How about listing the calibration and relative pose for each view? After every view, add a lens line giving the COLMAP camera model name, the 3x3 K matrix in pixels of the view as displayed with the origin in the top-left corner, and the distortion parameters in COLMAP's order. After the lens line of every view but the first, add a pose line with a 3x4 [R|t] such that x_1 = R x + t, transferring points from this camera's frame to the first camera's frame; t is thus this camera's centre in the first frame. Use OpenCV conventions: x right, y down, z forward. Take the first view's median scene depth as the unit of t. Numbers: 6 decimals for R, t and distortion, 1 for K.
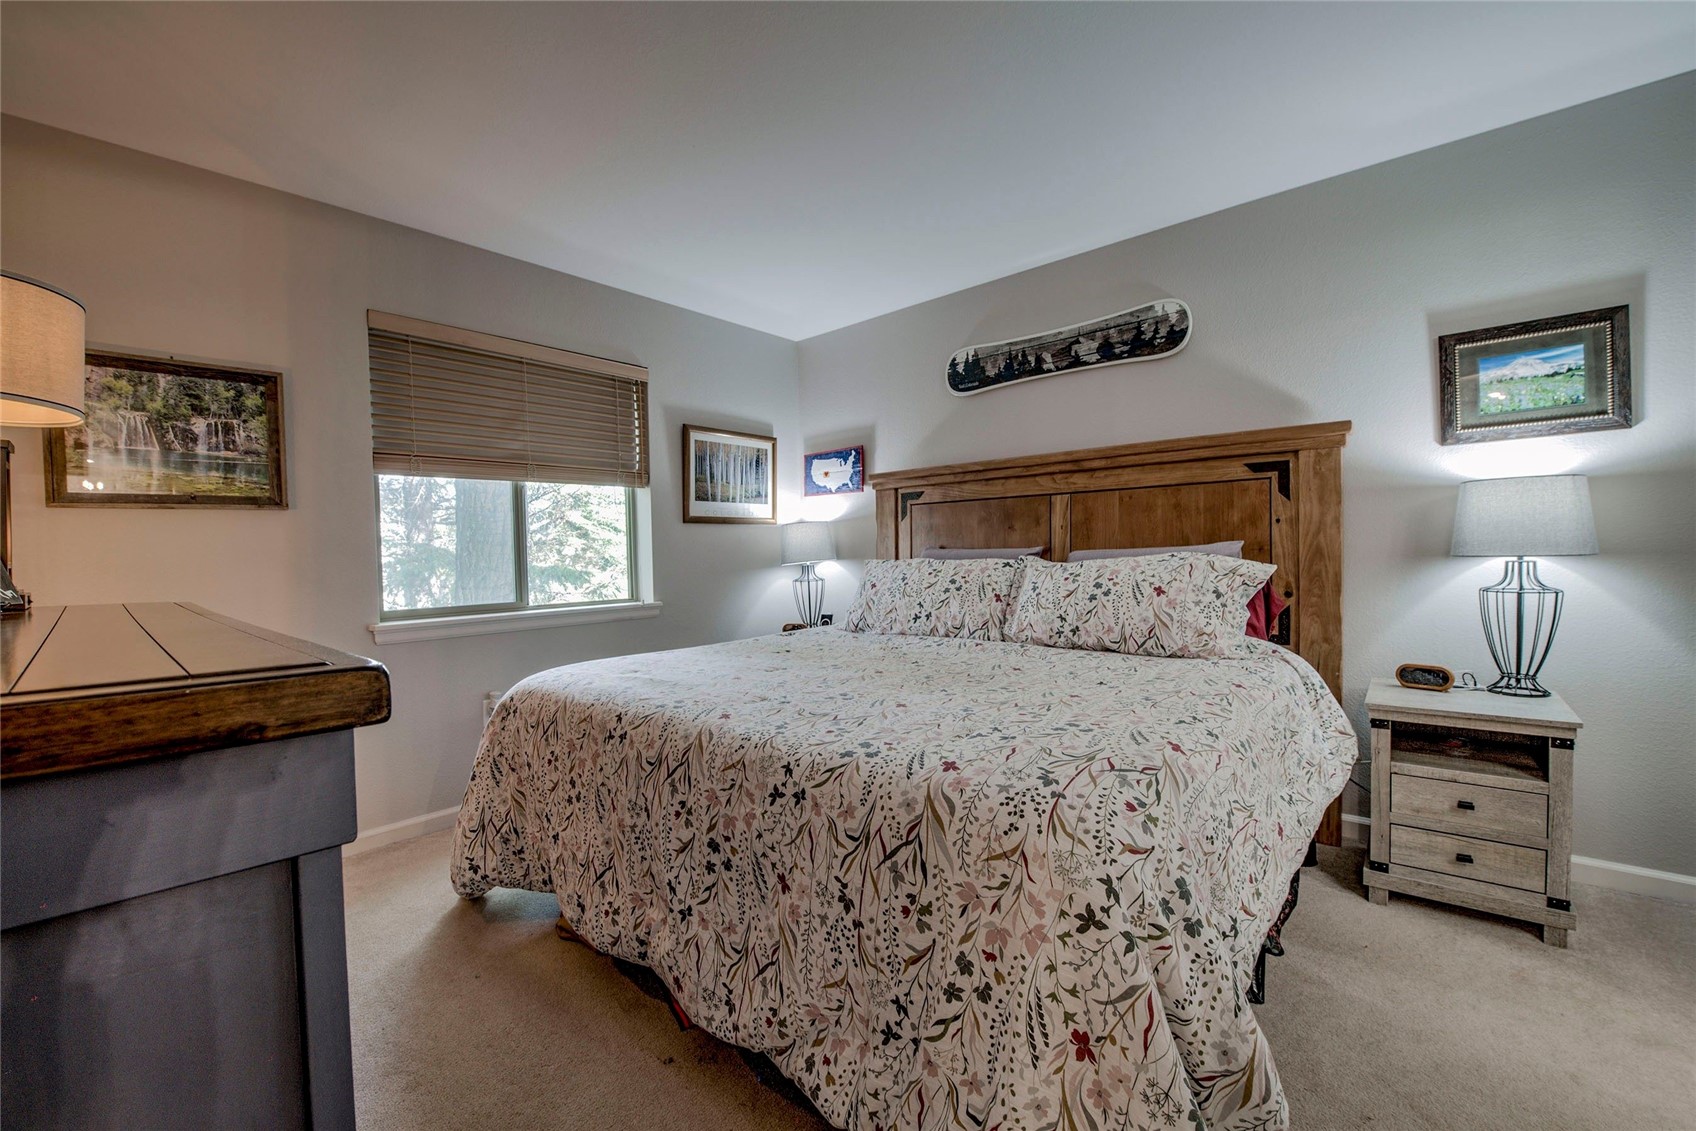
lens RADIAL K [[702.9, 0, 848.9], [0, 702.9, 566.9], [0, 0, 1]] dist [-0.013029, -0.003205]
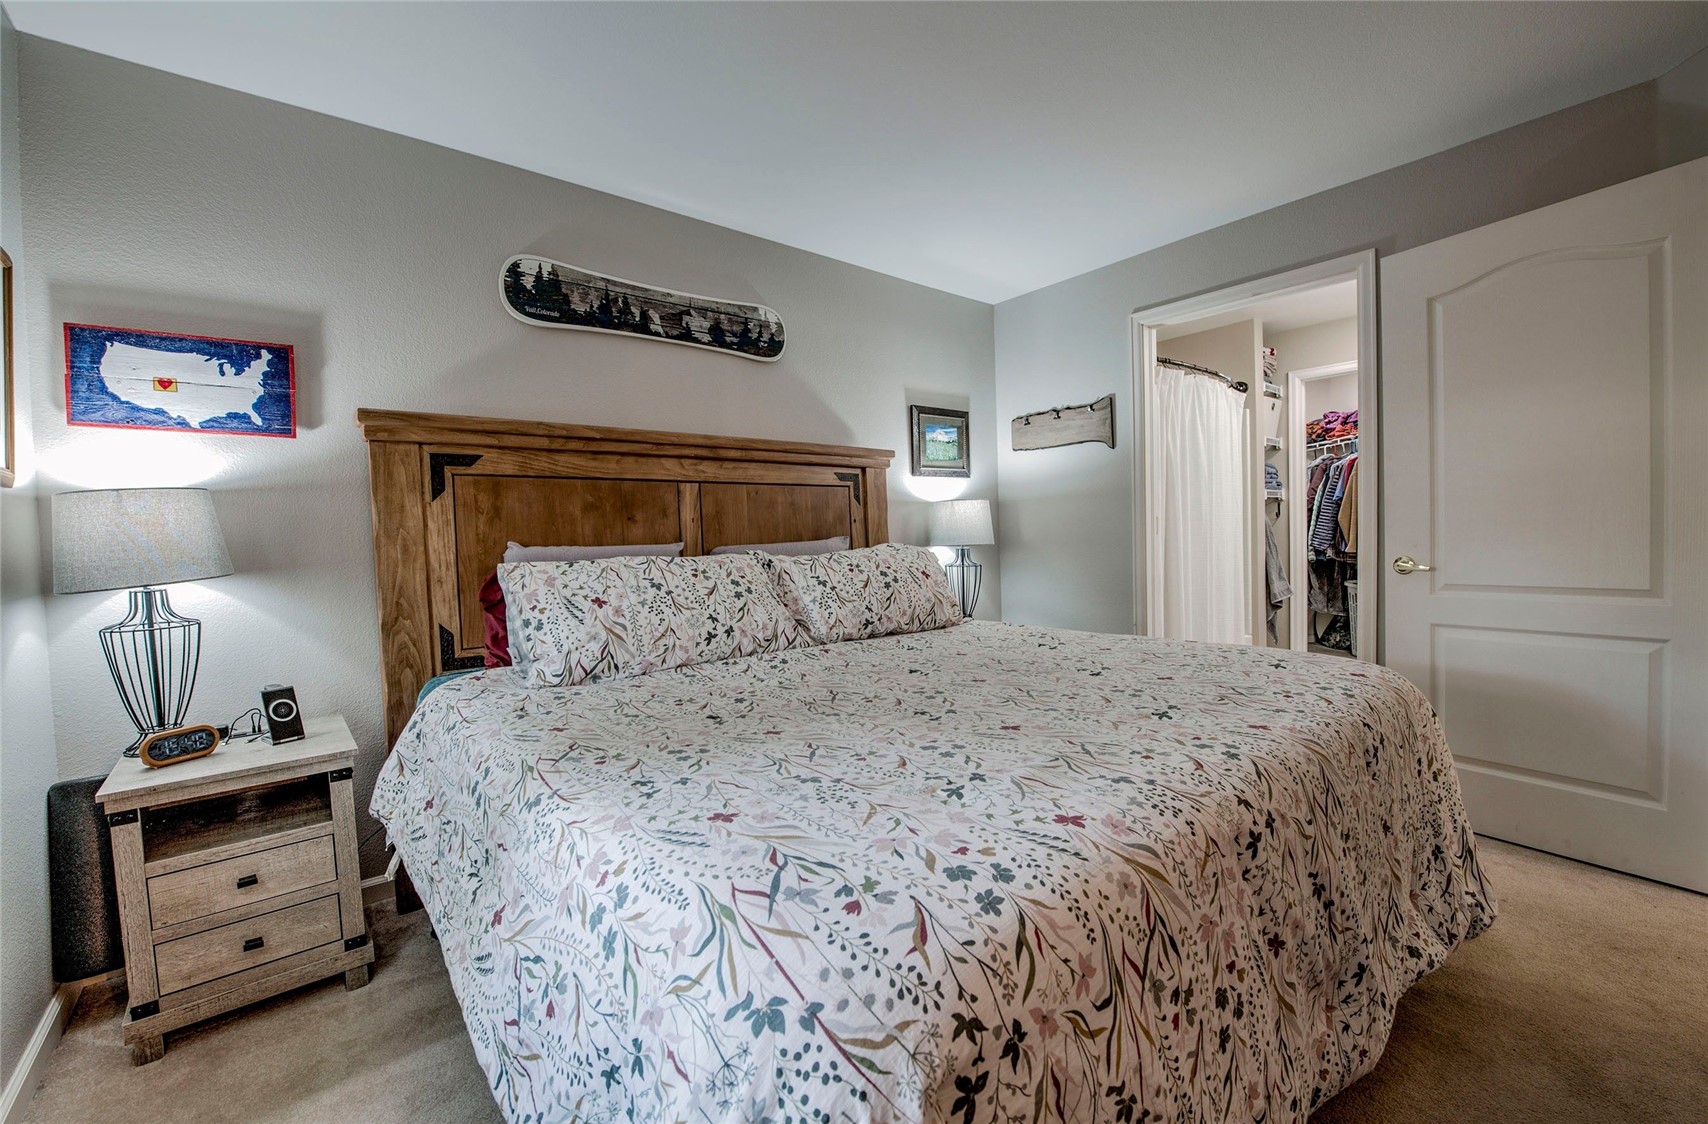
lens RADIAL K [[686.8, 0, 858.3], [0, 686.8, 565.5], [0, 0, 1]] dist [-0.012925, -0.000392]
pose [[0.152329, -0.021257, 0.988101, -0.514829], [0.051178, 0.998597, 0.013593, -0.001641], [-0.987004, 0.048499, 0.153203, 0.677598]]
